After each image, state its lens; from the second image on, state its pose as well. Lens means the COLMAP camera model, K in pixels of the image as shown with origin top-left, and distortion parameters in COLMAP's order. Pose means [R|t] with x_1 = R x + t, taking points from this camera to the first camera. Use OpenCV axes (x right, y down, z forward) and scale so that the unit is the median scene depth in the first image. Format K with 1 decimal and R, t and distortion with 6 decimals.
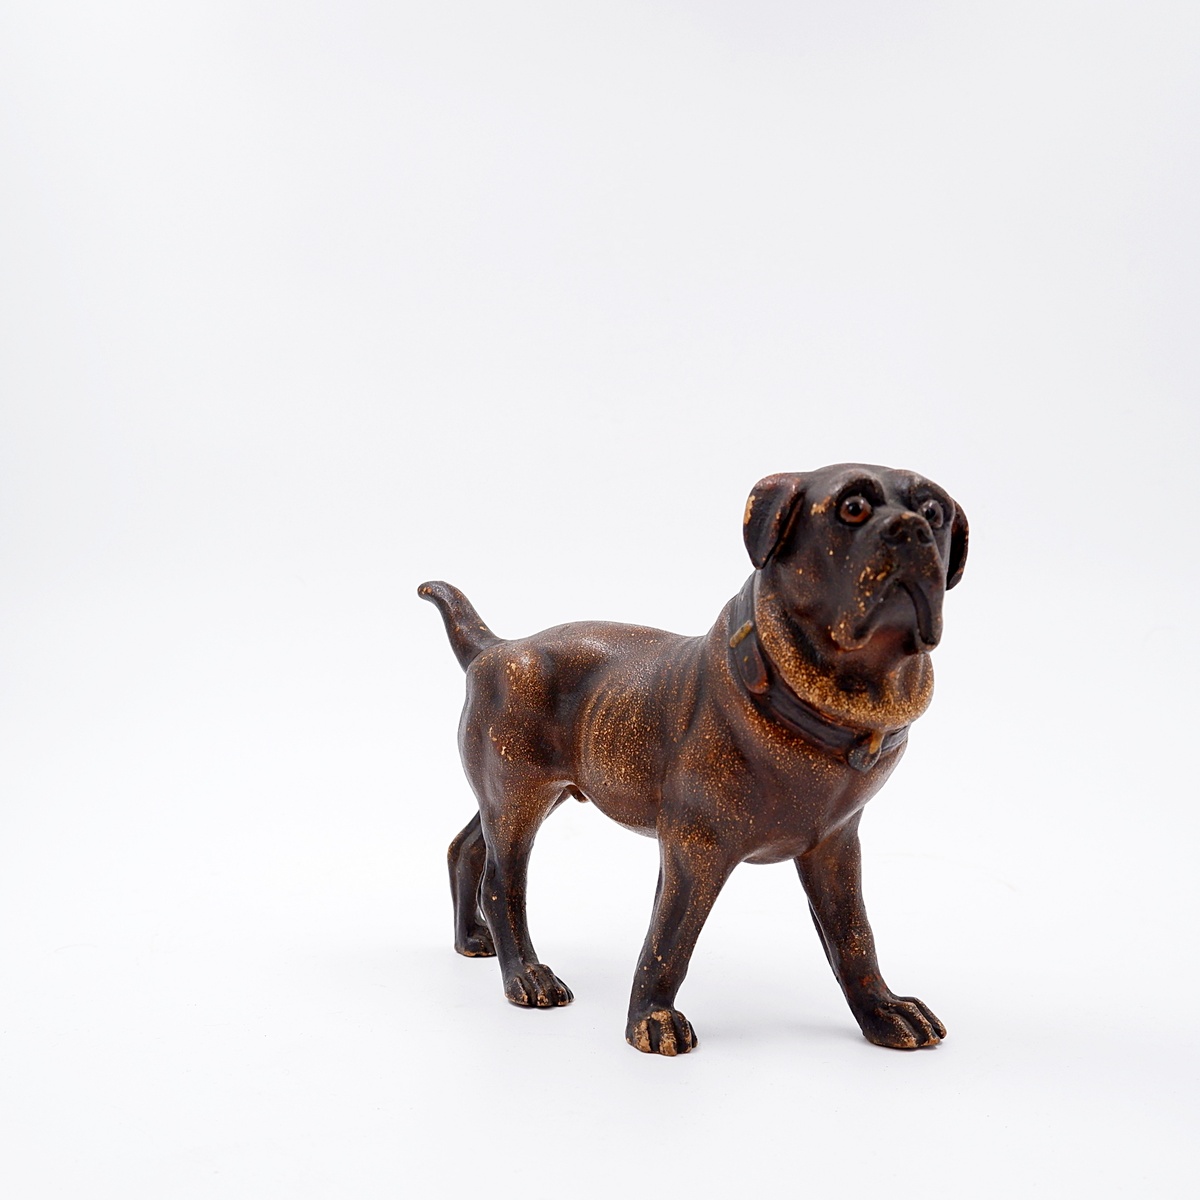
lens RADIAL K [[1296.3, 0, 663.5], [0, 1296.3, 639.9], [0, 0, 1]] dist [0.013617, 0.000000]
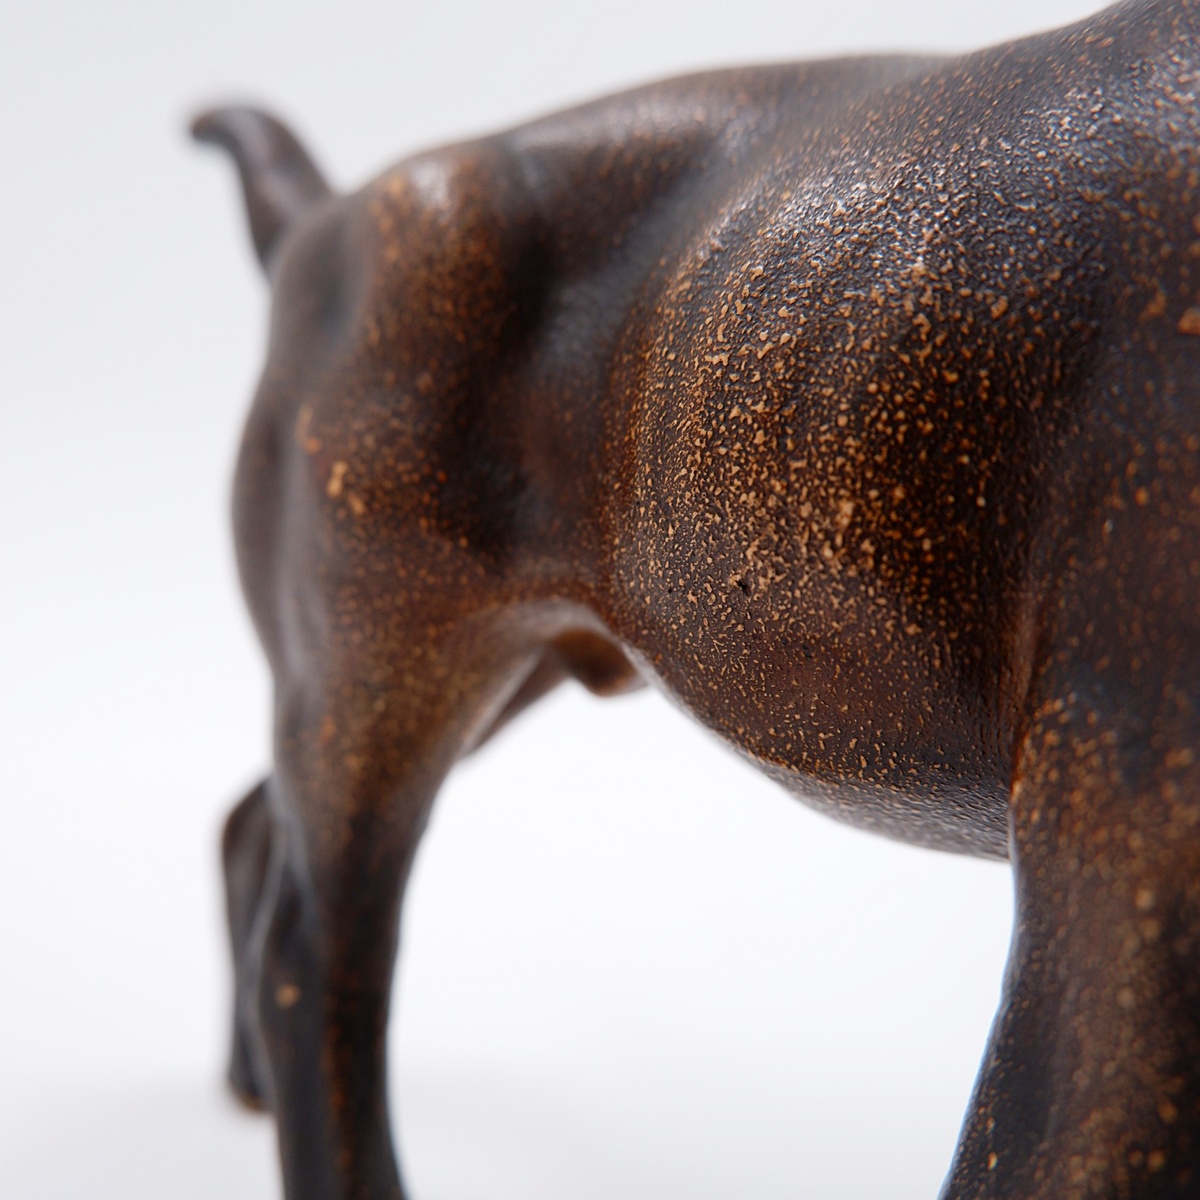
lens RADIAL K [[1199.6, 0, 597.4], [0, 1199.6, 670.4], [0, 0, 1]] dist [0.022898, 0.000000]
pose [[0.997418, 0.070106, -0.015581, -0.073095], [-0.069674, 0.997211, 0.026757, 0.136080], [0.017413, -0.025603, 0.999521, 0.882391]]
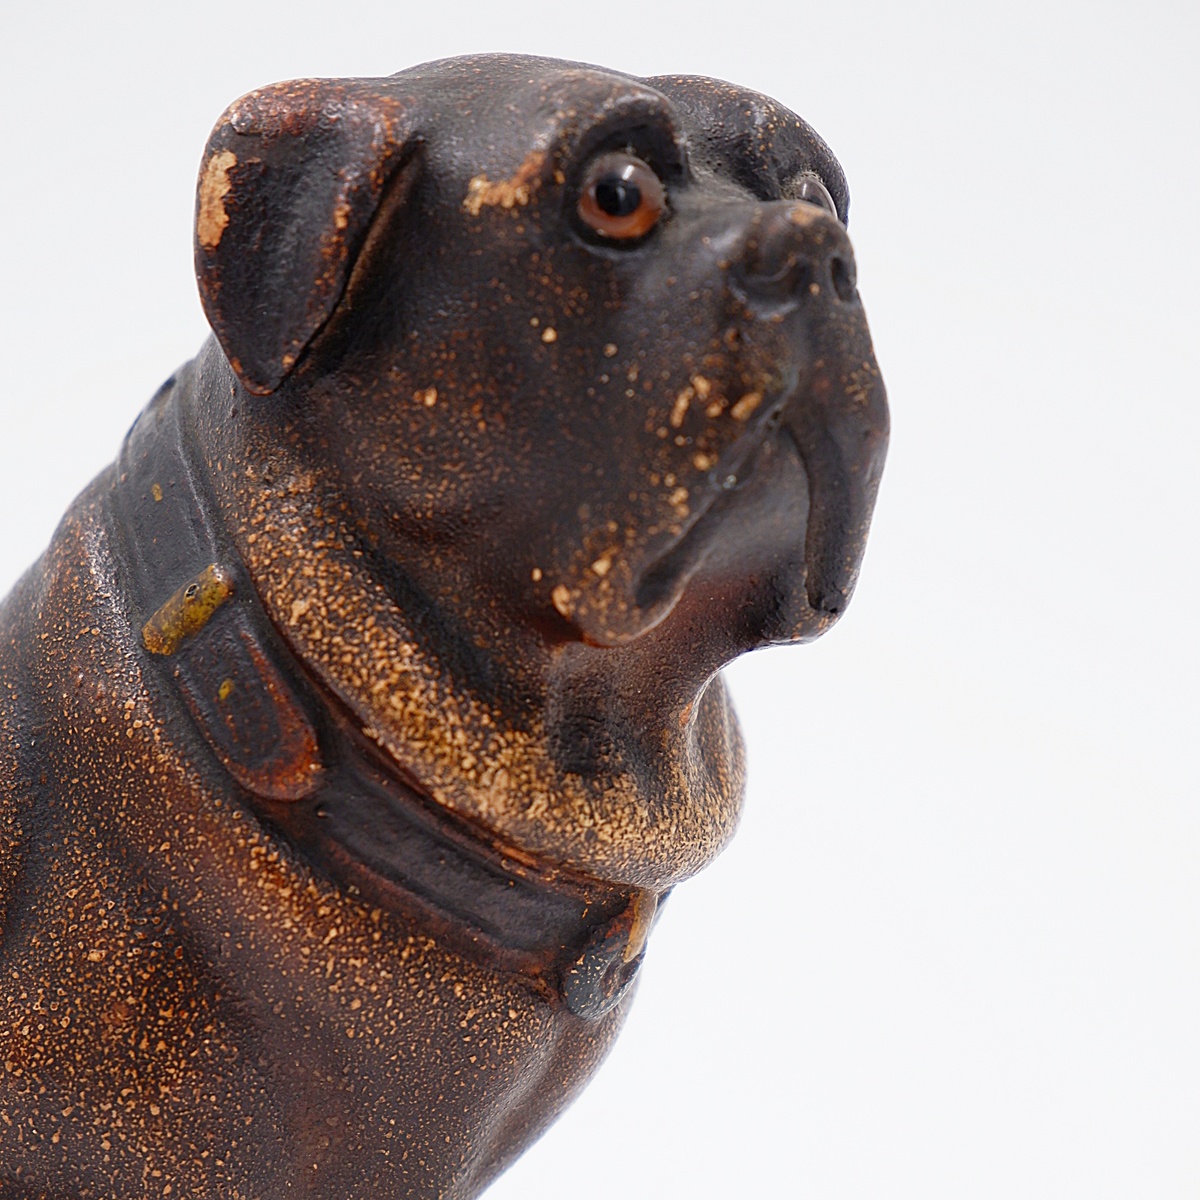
lens RADIAL K [[3531.8, 0, 602.9], [0, 3531.8, 681.5], [0, 0, 1]] dist [0.102531, 0.000000]
pose [[0.888548, -0.051352, 0.455901, -0.240396], [0.044161, 0.998675, 0.026419, -0.005318], [-0.456653, -0.003341, 0.889638, 0.221933]]
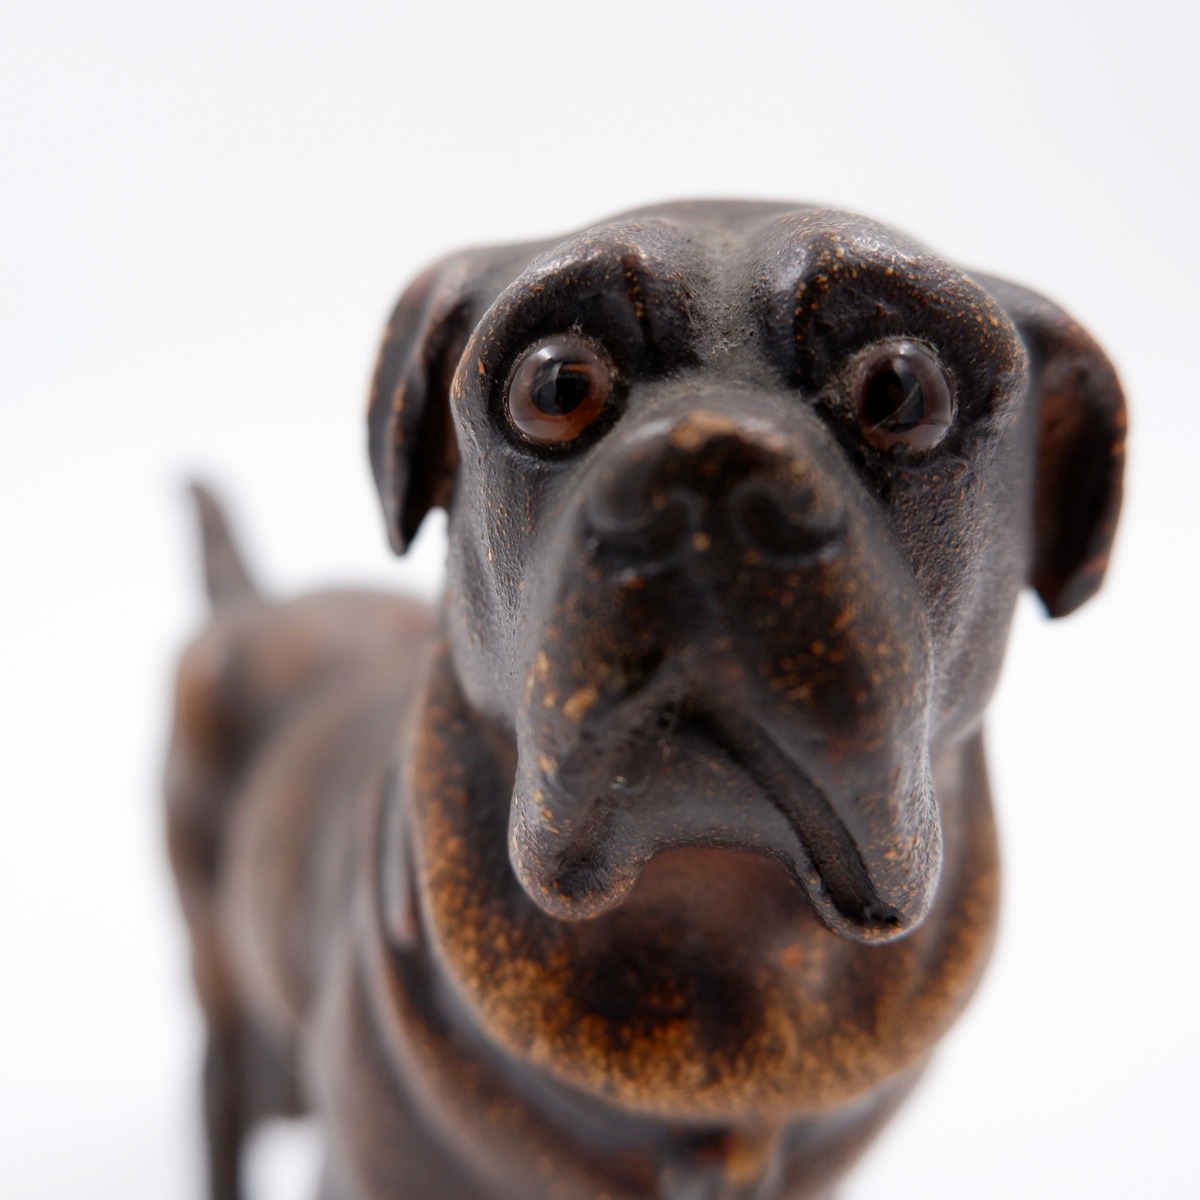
lens RADIAL K [[1296.3, 0, 626.9], [0, 1296.3, 564.2], [0, 0, 1]] dist [0.013617, 0.000000]
pose [[0.951629, 0.024732, -0.306252, 0.223732], [0.014798, 0.991909, 0.126084, -0.092880], [0.306892, -0.124517, 0.943564, 0.723229]]
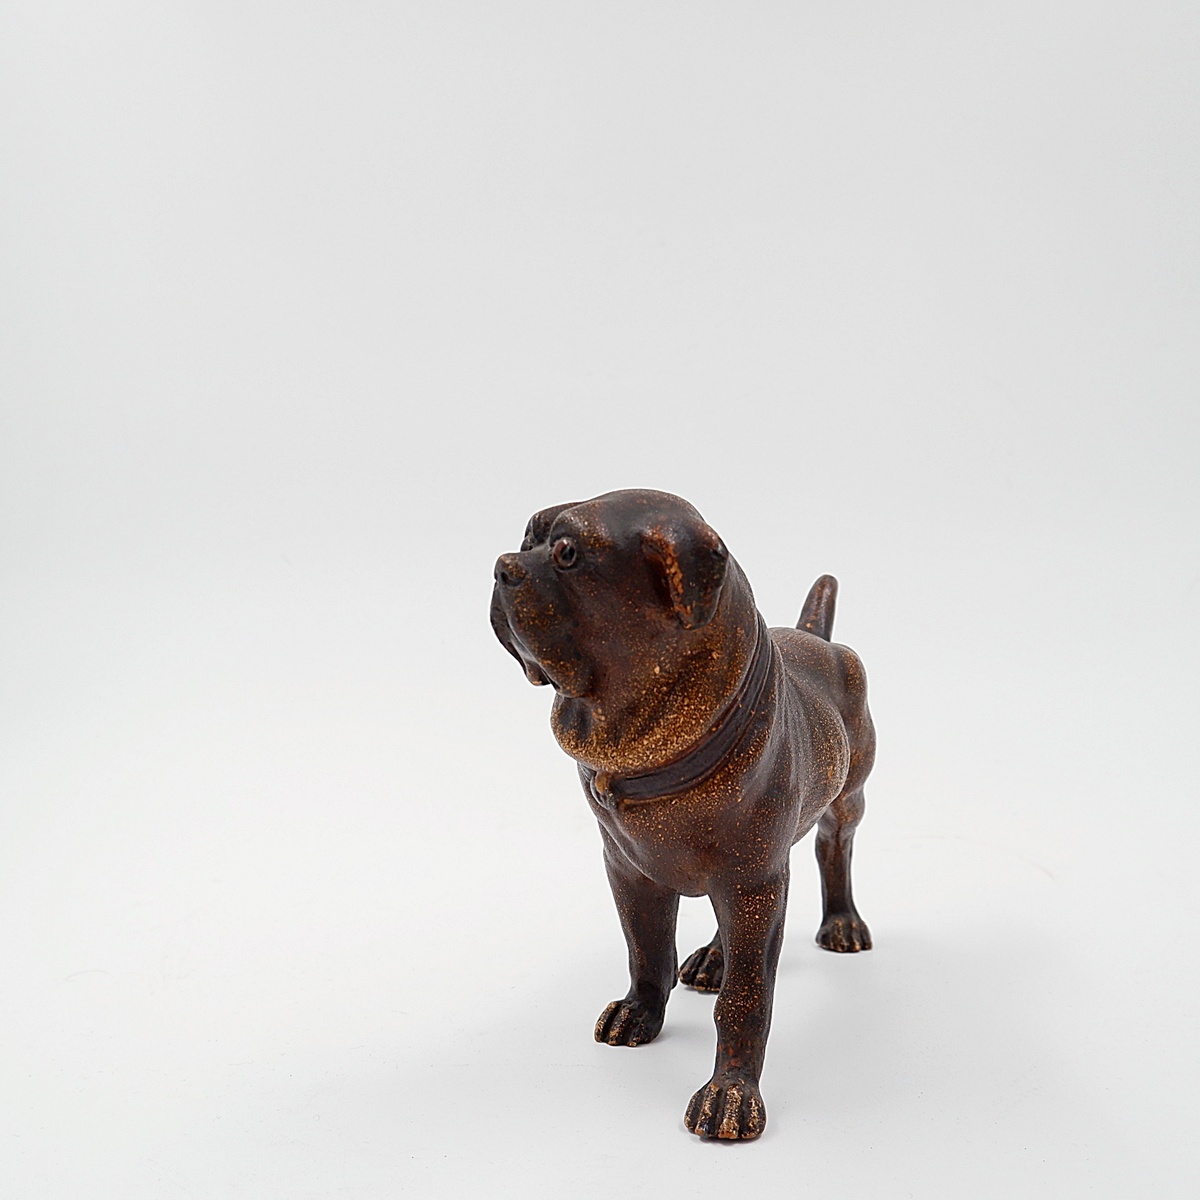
lens RADIAL K [[1296.3, 0, 566.7], [0, 1296.3, 605.4], [0, 0, 1]] dist [0.013617, 0.000000]
pose [[0.230708, 0.045273, -0.971969, 1.089024], [-0.001702, 0.998934, 0.046125, -0.097872], [0.973022, -0.008987, 0.230539, 0.748858]]
